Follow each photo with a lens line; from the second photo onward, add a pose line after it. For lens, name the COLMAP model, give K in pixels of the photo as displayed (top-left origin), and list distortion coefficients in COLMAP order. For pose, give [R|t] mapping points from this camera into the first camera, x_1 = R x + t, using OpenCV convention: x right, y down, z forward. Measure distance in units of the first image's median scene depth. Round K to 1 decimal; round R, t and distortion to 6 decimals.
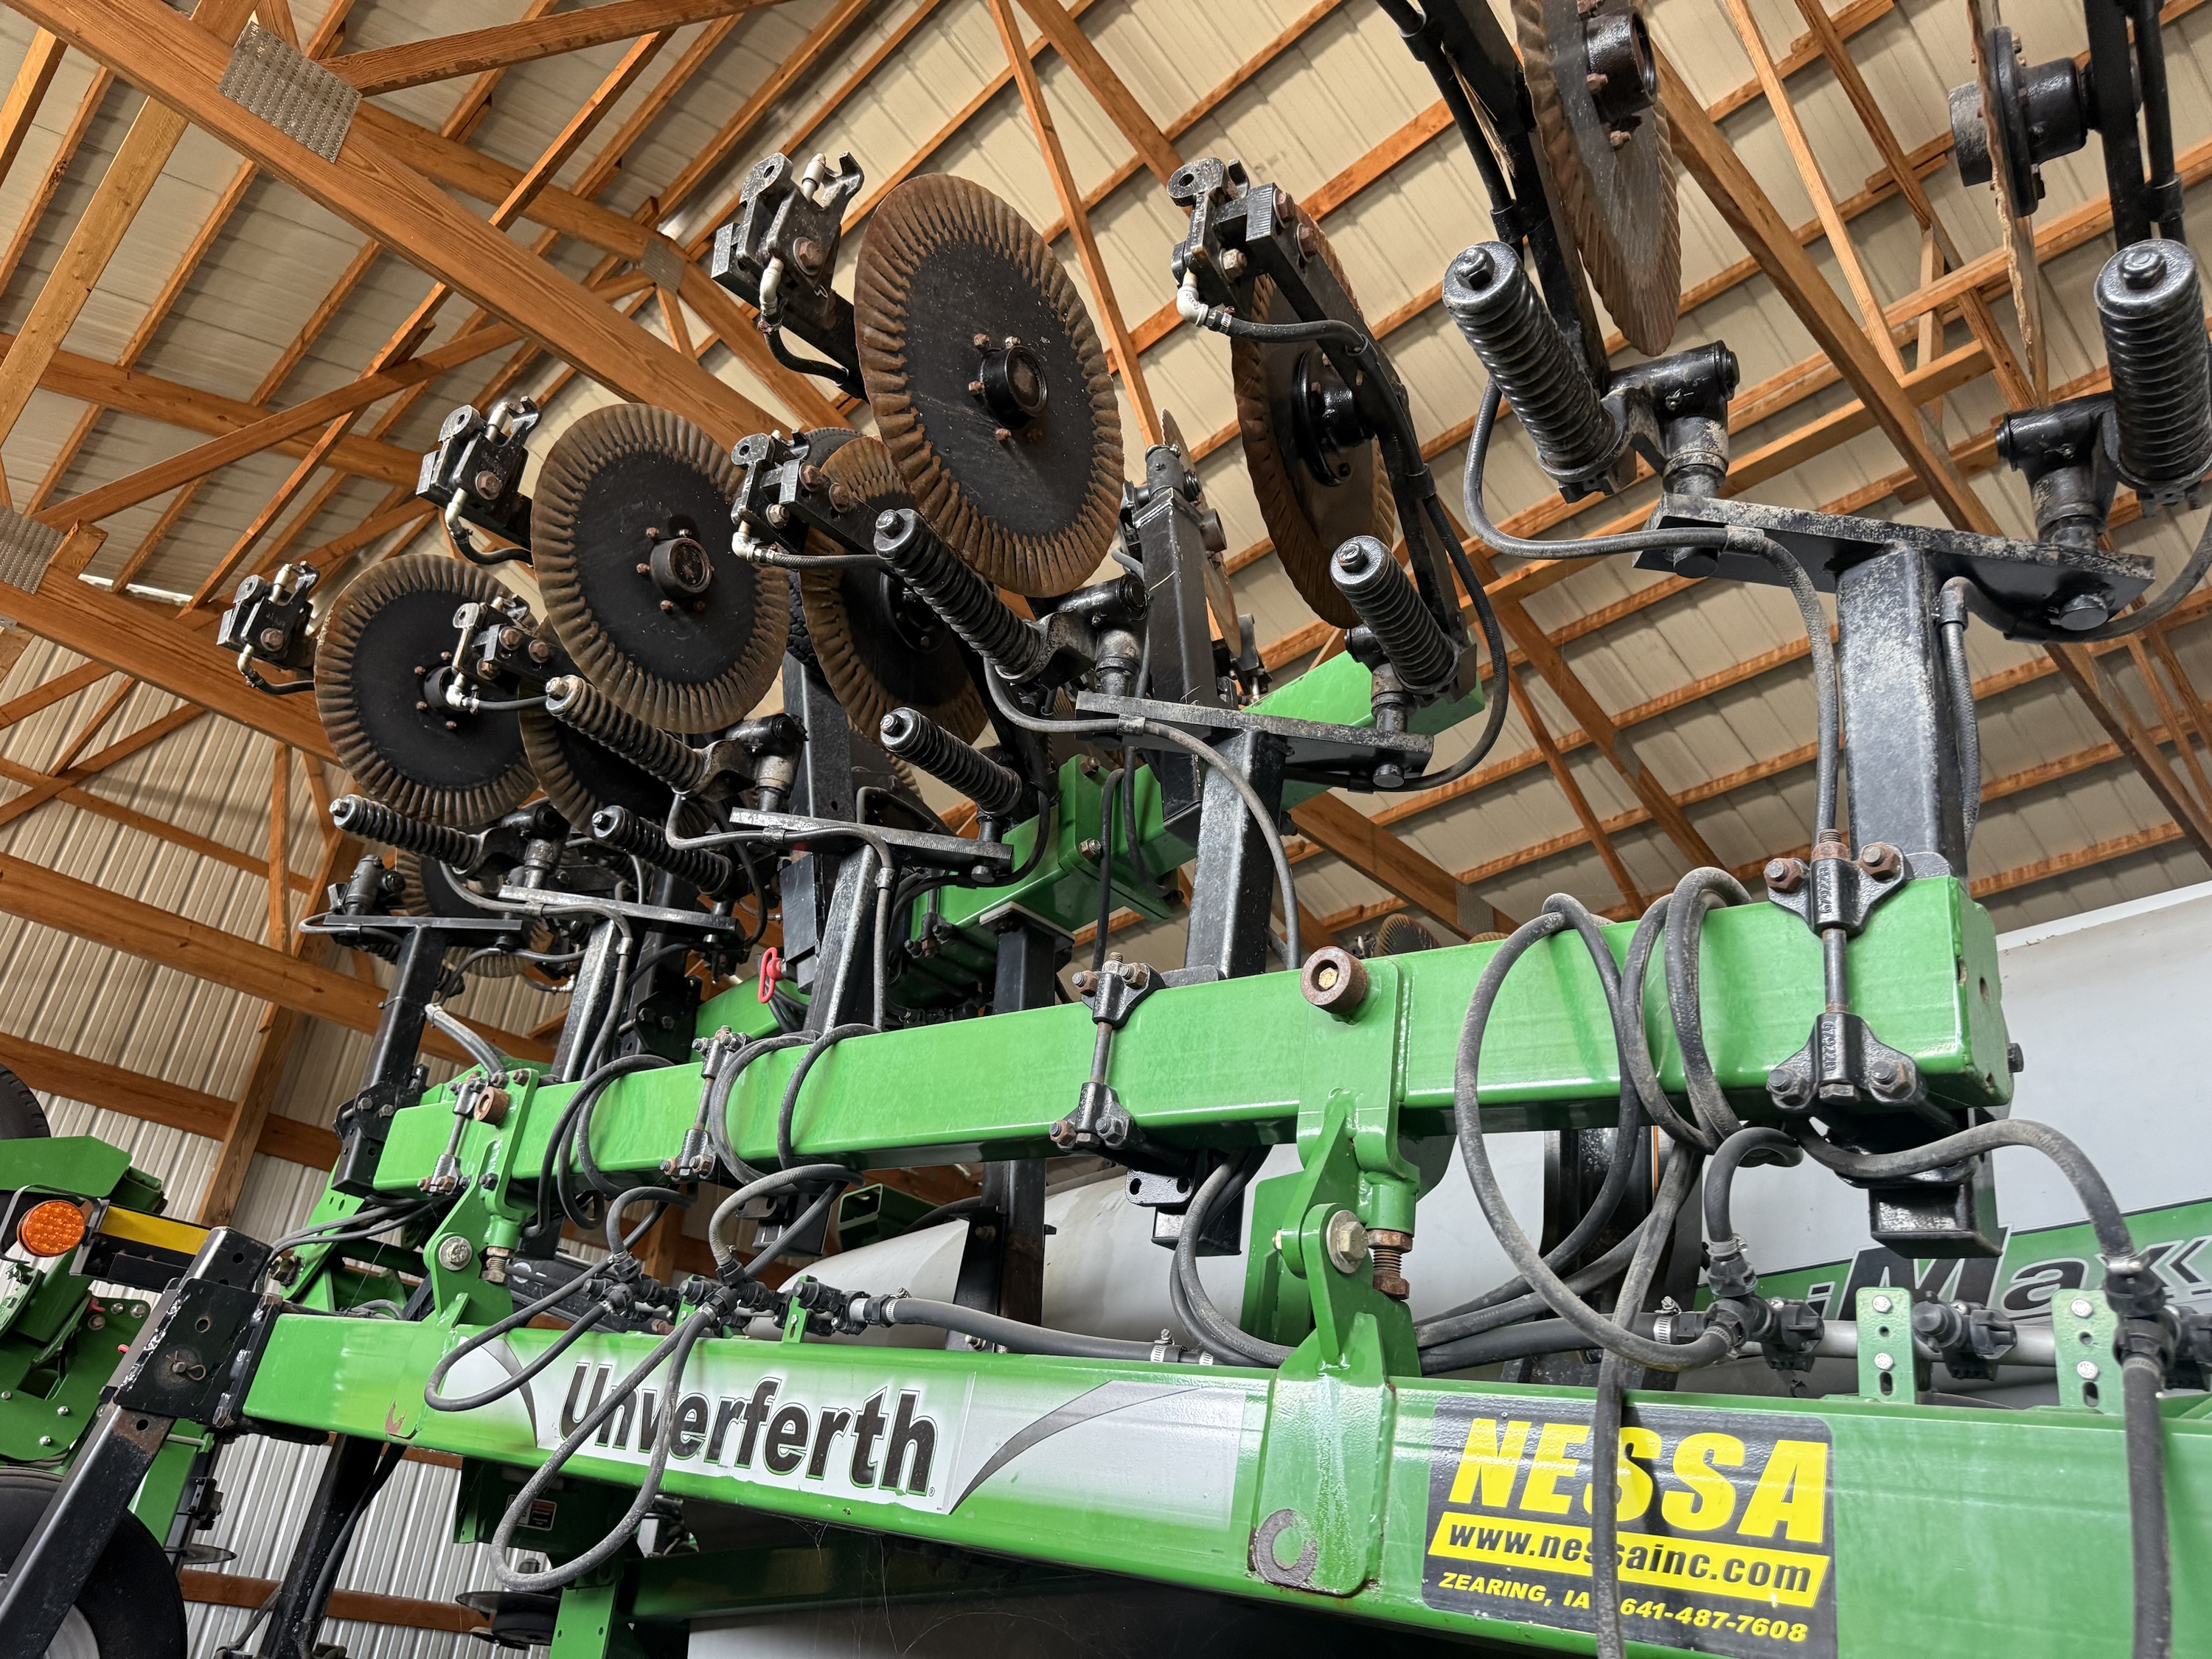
lens RADIAL K [[1568.5, 0, 1107.7], [0, 1568.5, 831.9], [0, 0, 1]] dist [0.016761, -0.016930]
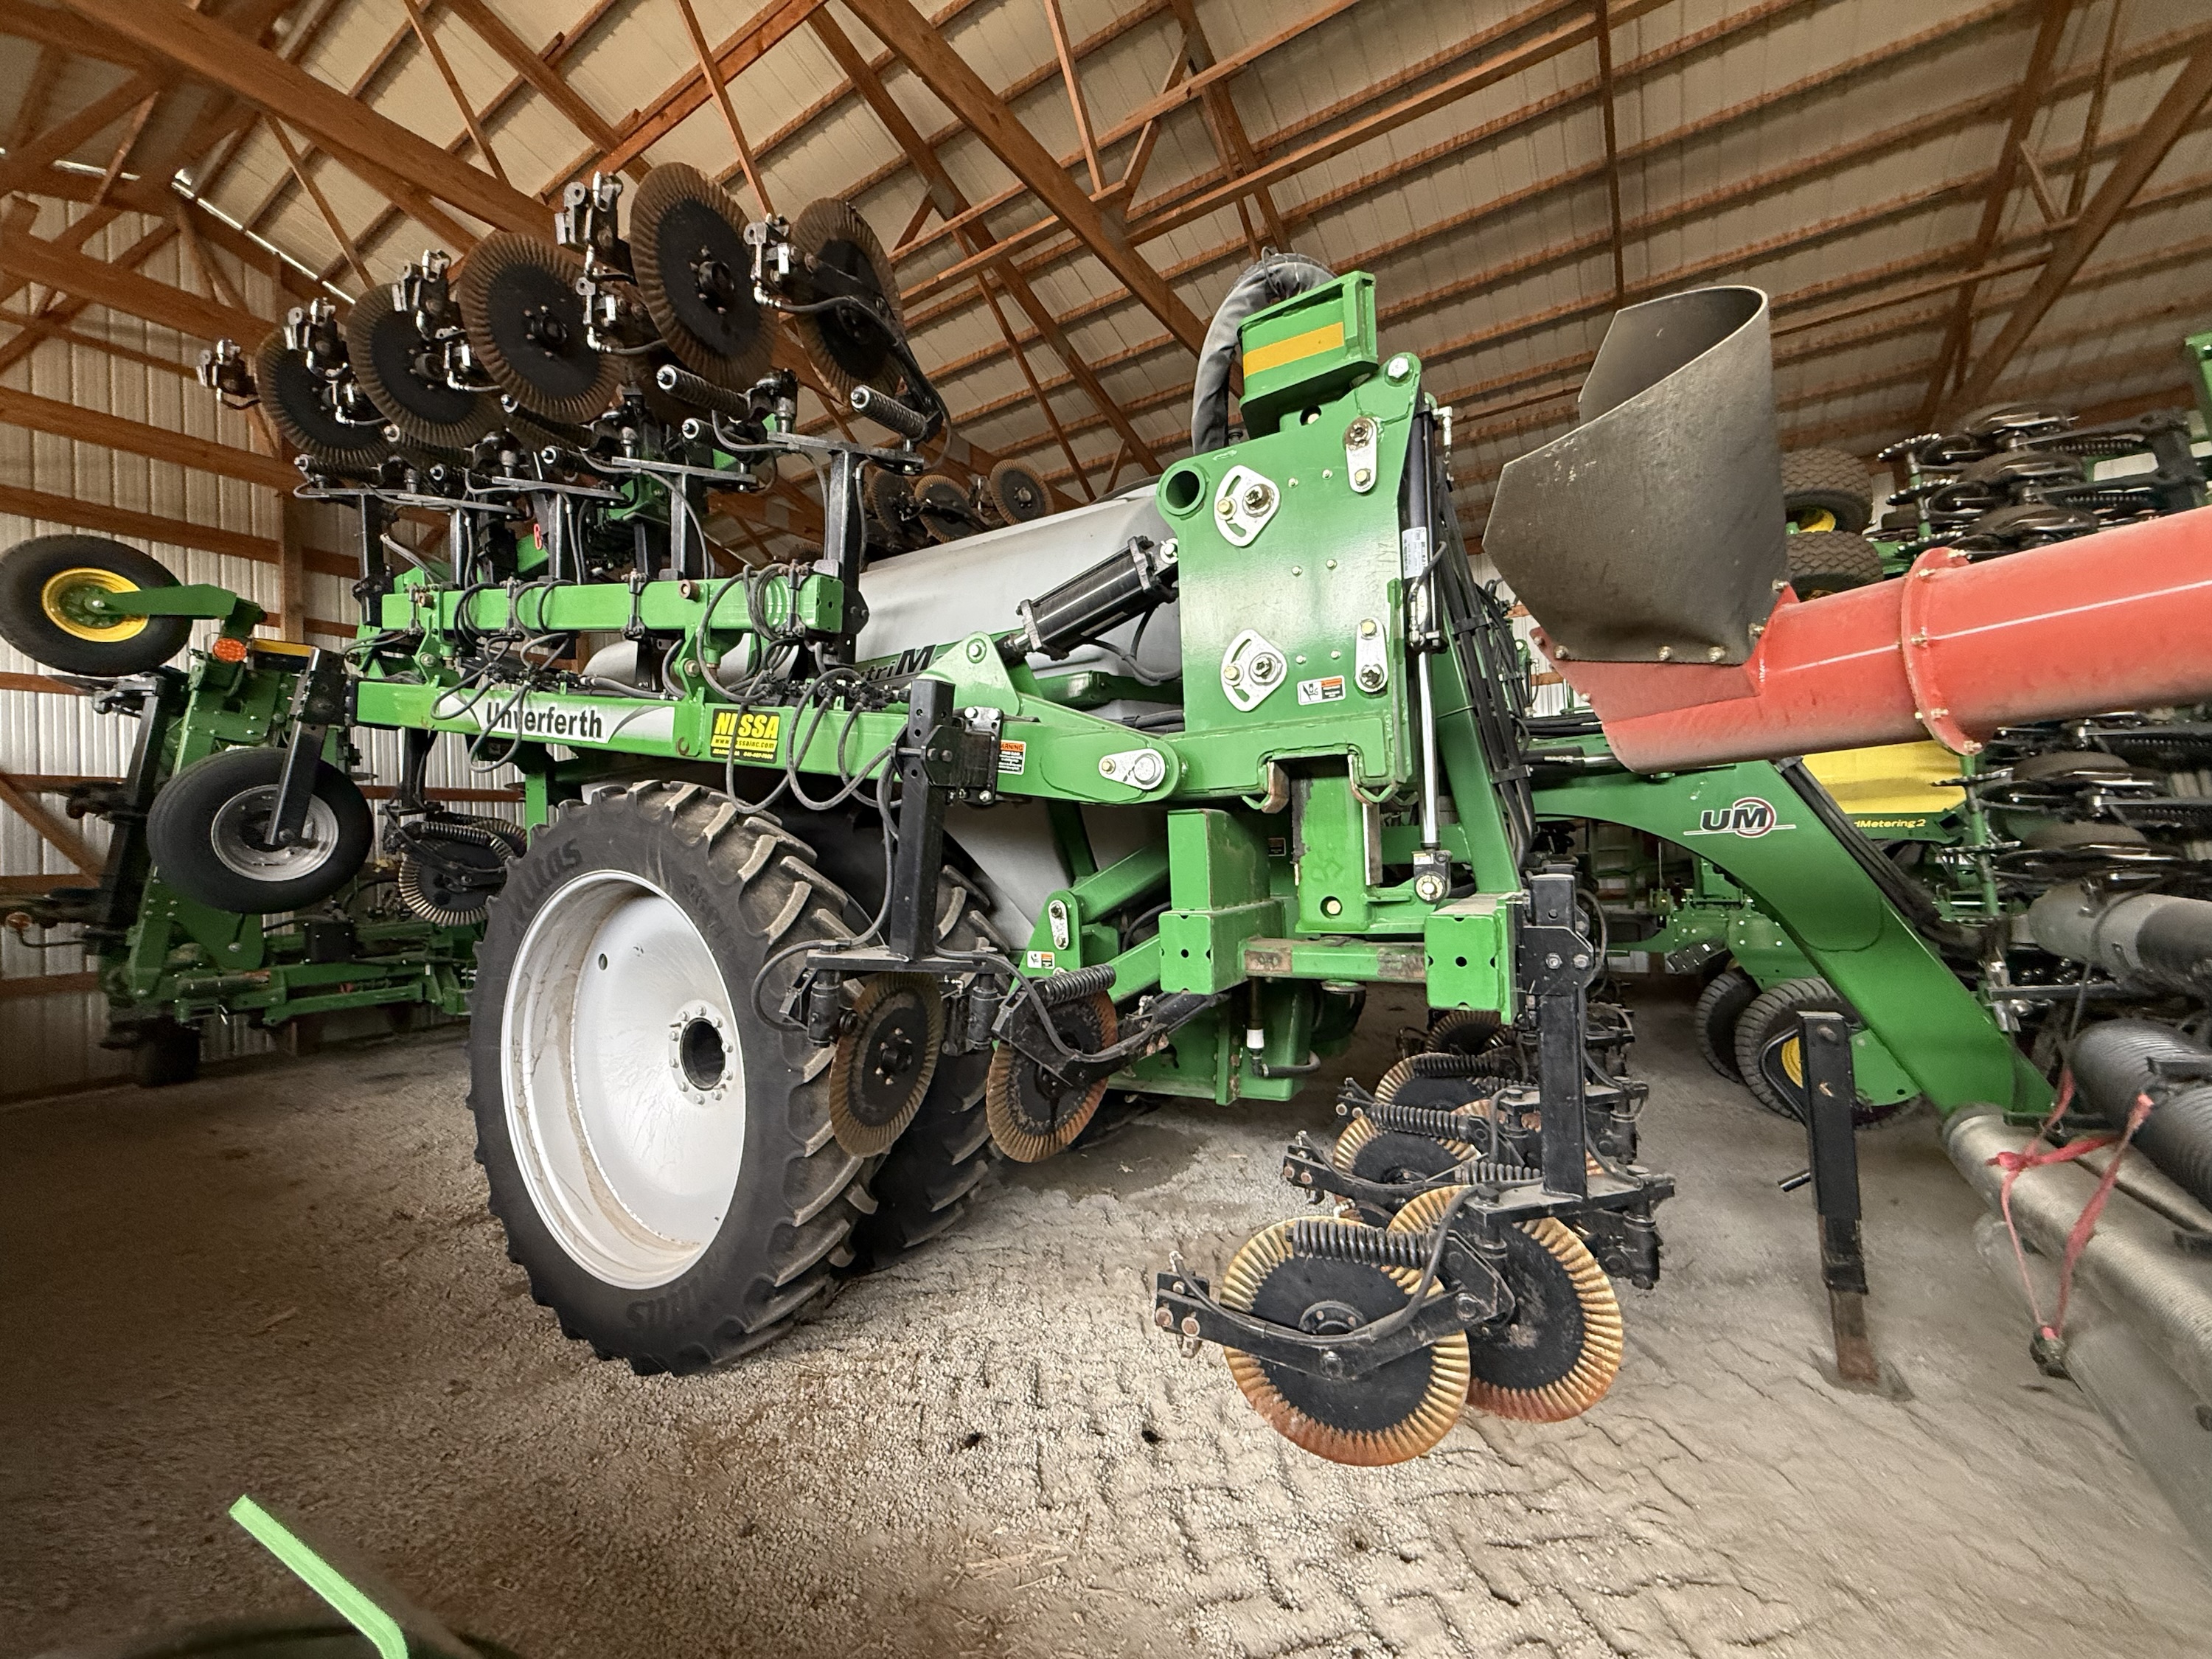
lens RADIAL K [[886.1, 0, 1100.4], [0, 886.1, 832.6], [0, 0, 1]] dist [0.001402, -0.000283]
pose [[0.974381, -0.087398, 0.207225, 0.316887], [-0.030507, 0.861525, 0.506798, -0.246794], [-0.222823, -0.500136, 0.836788, -0.574685]]
